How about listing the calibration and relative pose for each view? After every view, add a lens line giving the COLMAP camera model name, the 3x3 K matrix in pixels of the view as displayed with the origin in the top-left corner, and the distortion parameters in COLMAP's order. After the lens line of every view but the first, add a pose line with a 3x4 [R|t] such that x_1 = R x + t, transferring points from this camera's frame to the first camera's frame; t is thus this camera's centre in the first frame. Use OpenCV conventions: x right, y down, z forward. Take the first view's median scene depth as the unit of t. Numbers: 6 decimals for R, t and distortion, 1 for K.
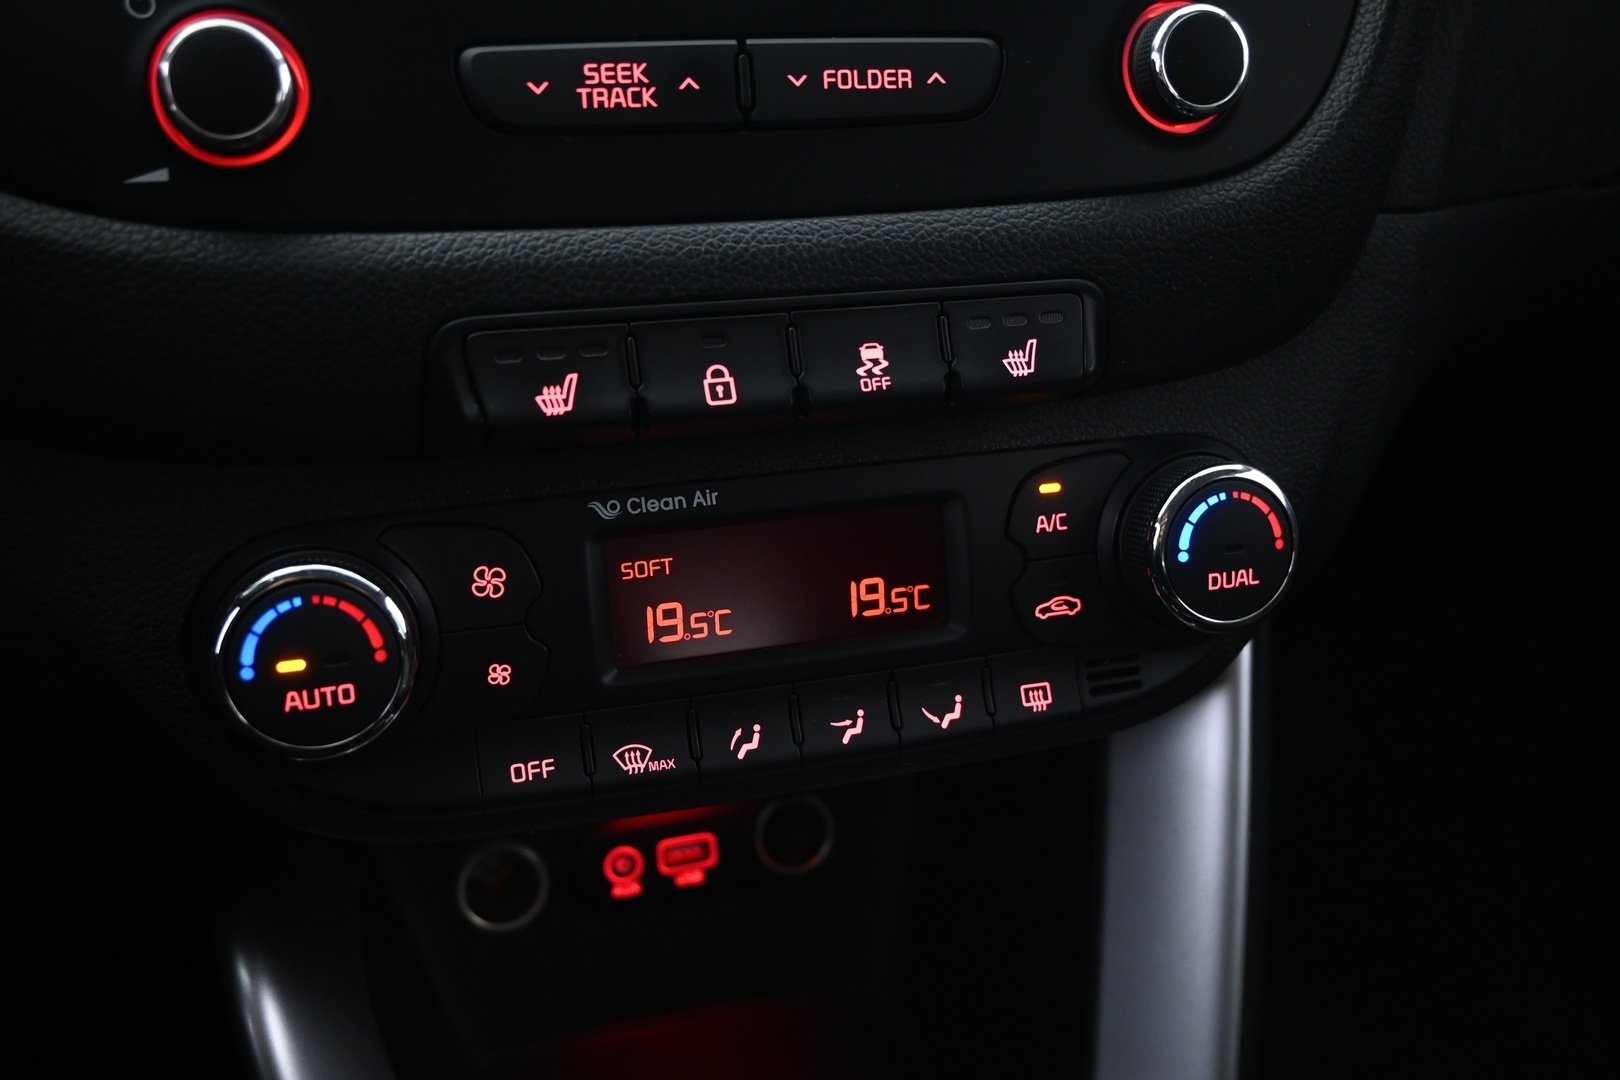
lens RADIAL K [[1541.2, 0, 815.4], [0, 1541.2, 541.3], [0, 0, 1]] dist [0.011587, 0.000000]
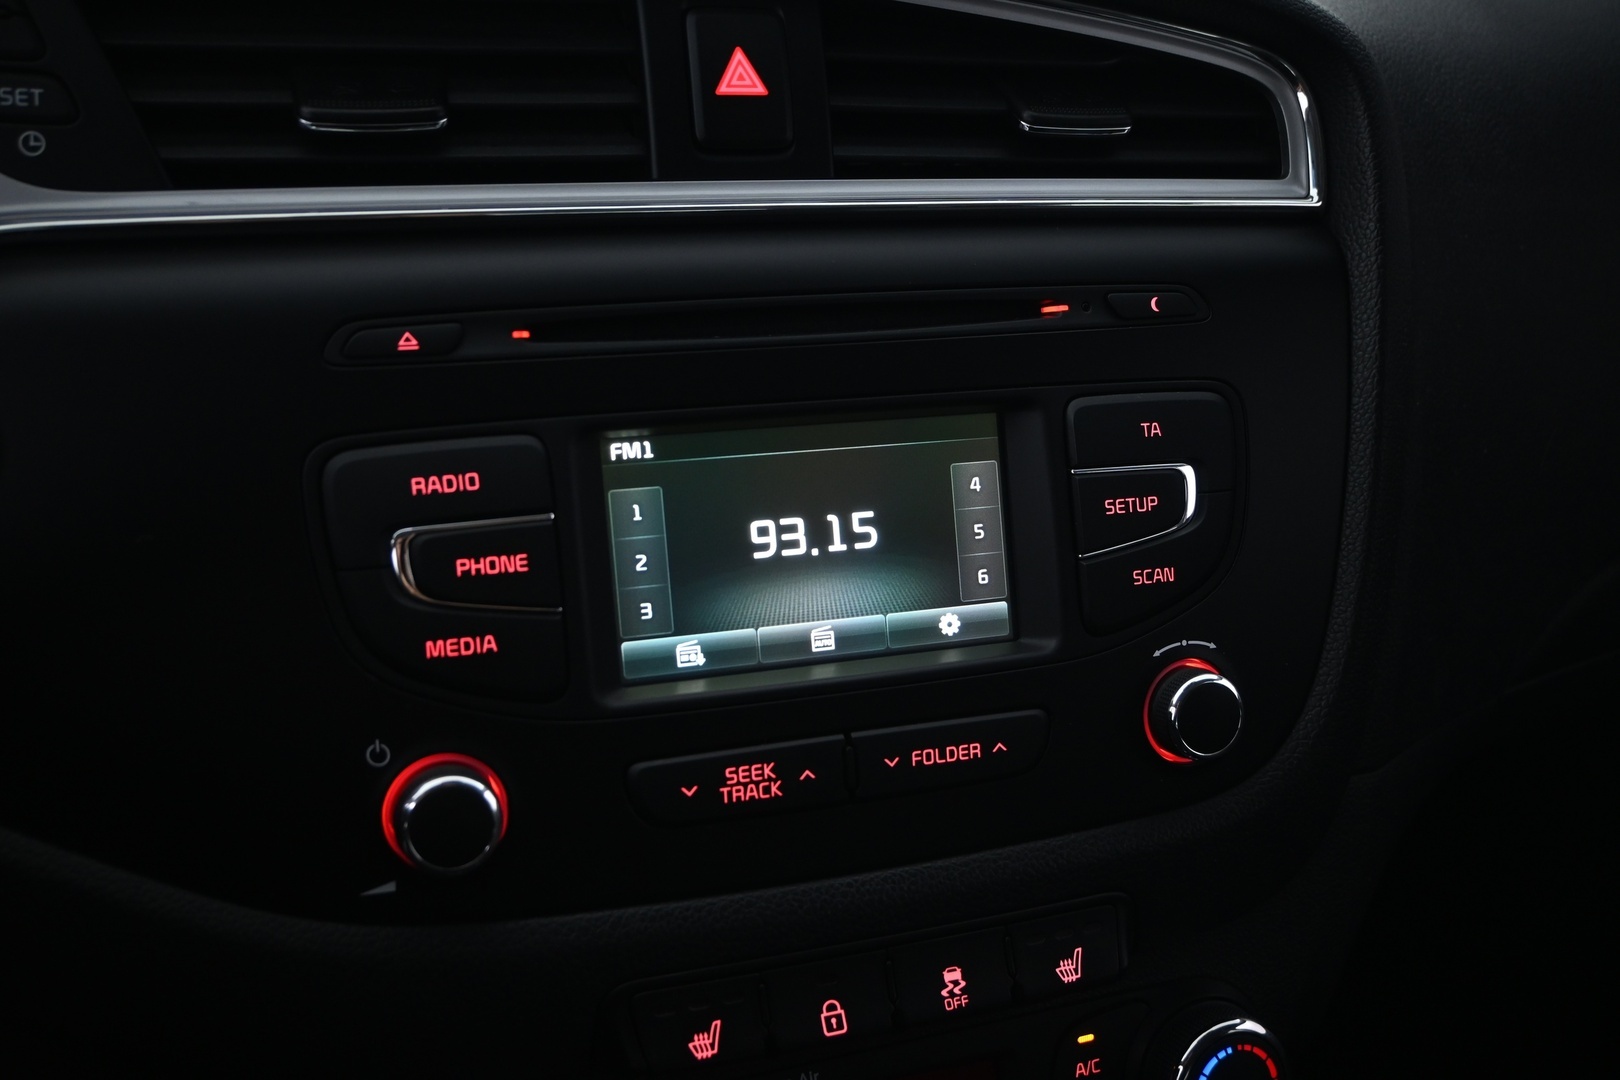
lens RADIAL K [[1541.2, 0, 805.9], [0, 1541.2, 533.8], [0, 0, 1]] dist [0.011587, 0.000000]
pose [[0.998253, -0.009318, 0.058349, -0.143239], [0.012942, 0.997990, -0.062034, -0.385279], [-0.057654, 0.062681, 0.996367, -0.227623]]
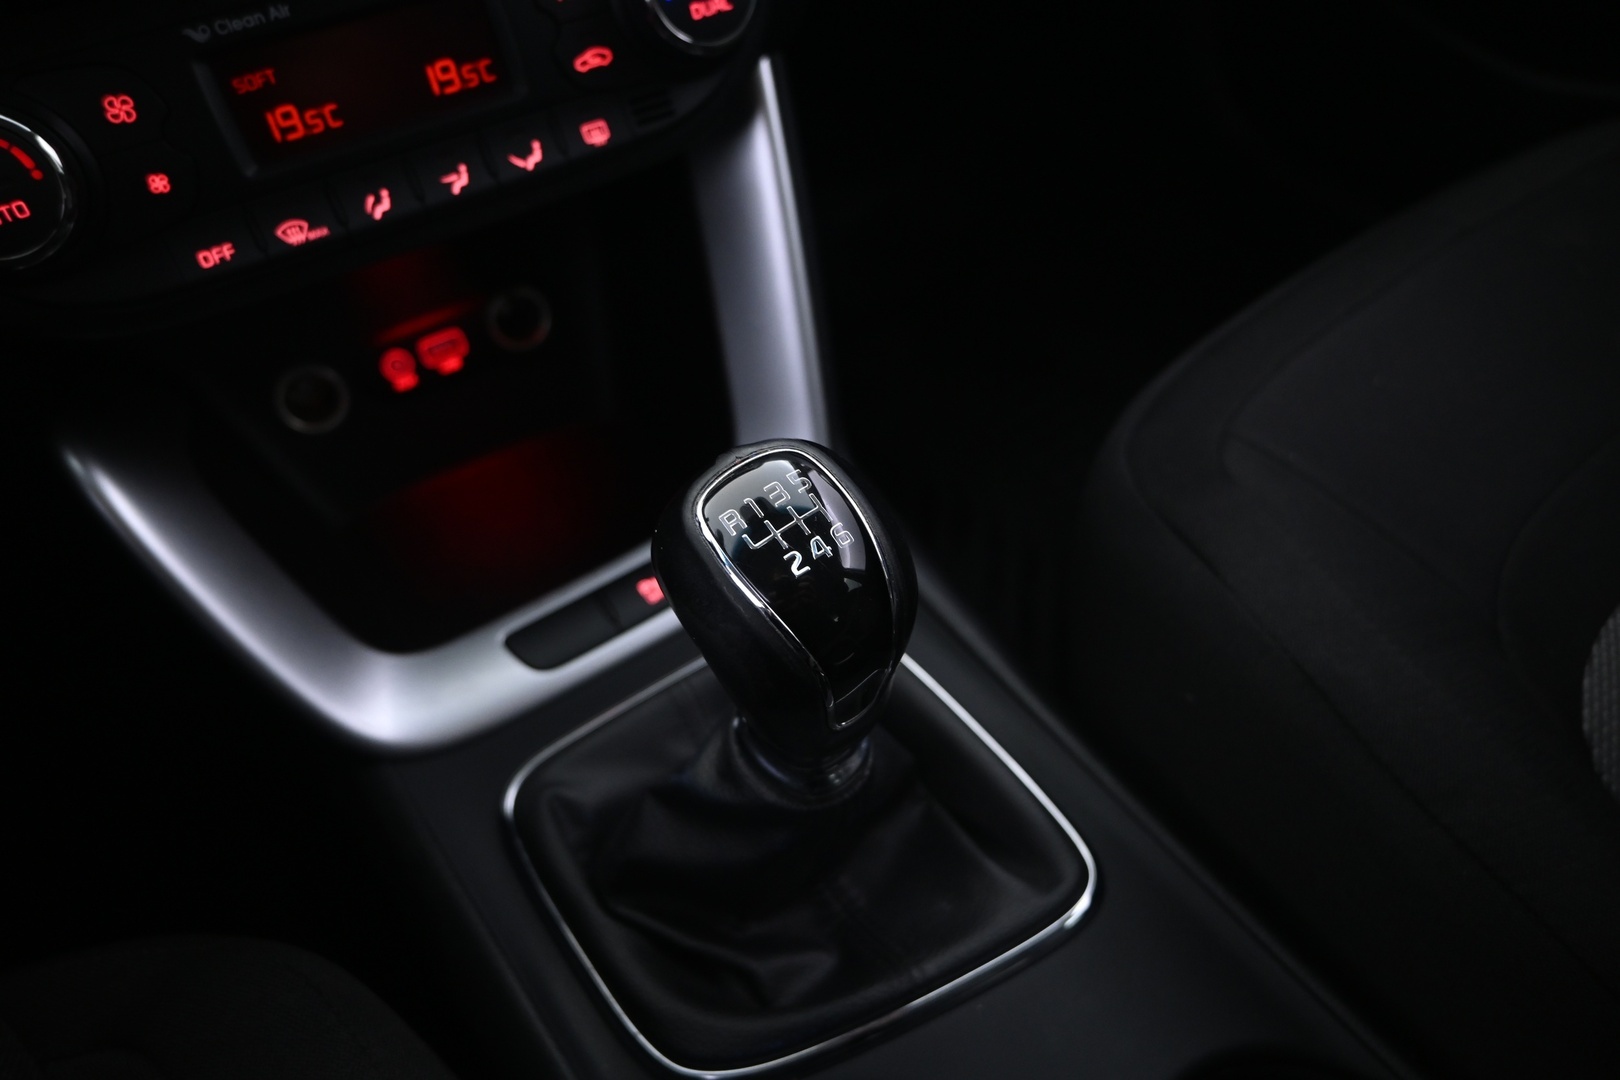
lens RADIAL K [[1090.5, 0, 818.7], [0, 1090.5, 541.2], [0, 0, 1]] dist [0.001253, -0.003379]
pose [[0.965844, -0.240703, 0.095960, 0.171688], [0.197643, 0.923795, 0.327932, 0.173602], [-0.167581, -0.297765, 0.939815, -0.046072]]
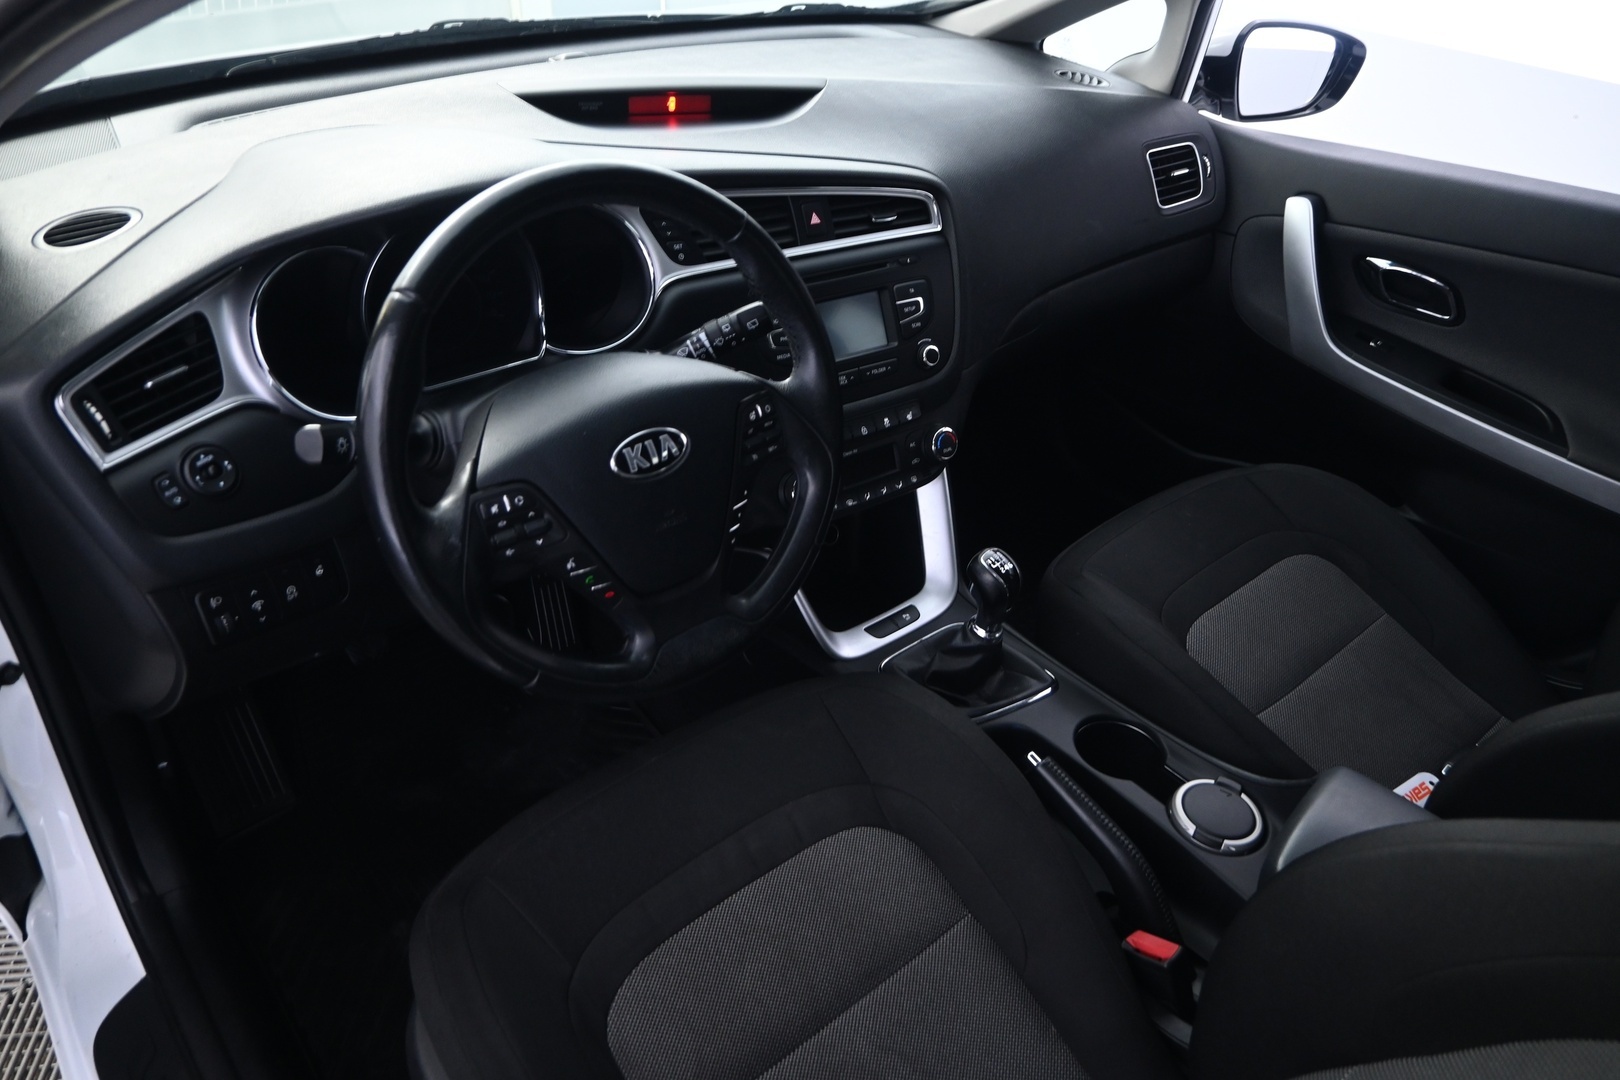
lens RADIAL K [[1090.5, 0, 806.3], [0, 1090.5, 543.5], [0, 0, 1]] dist [0.001253, -0.003379]
pose [[0.948403, -0.183610, 0.258493, -1.274823], [0.159781, 0.980944, 0.110543, -0.159643], [-0.273864, -0.063537, 0.959668, -2.587360]]
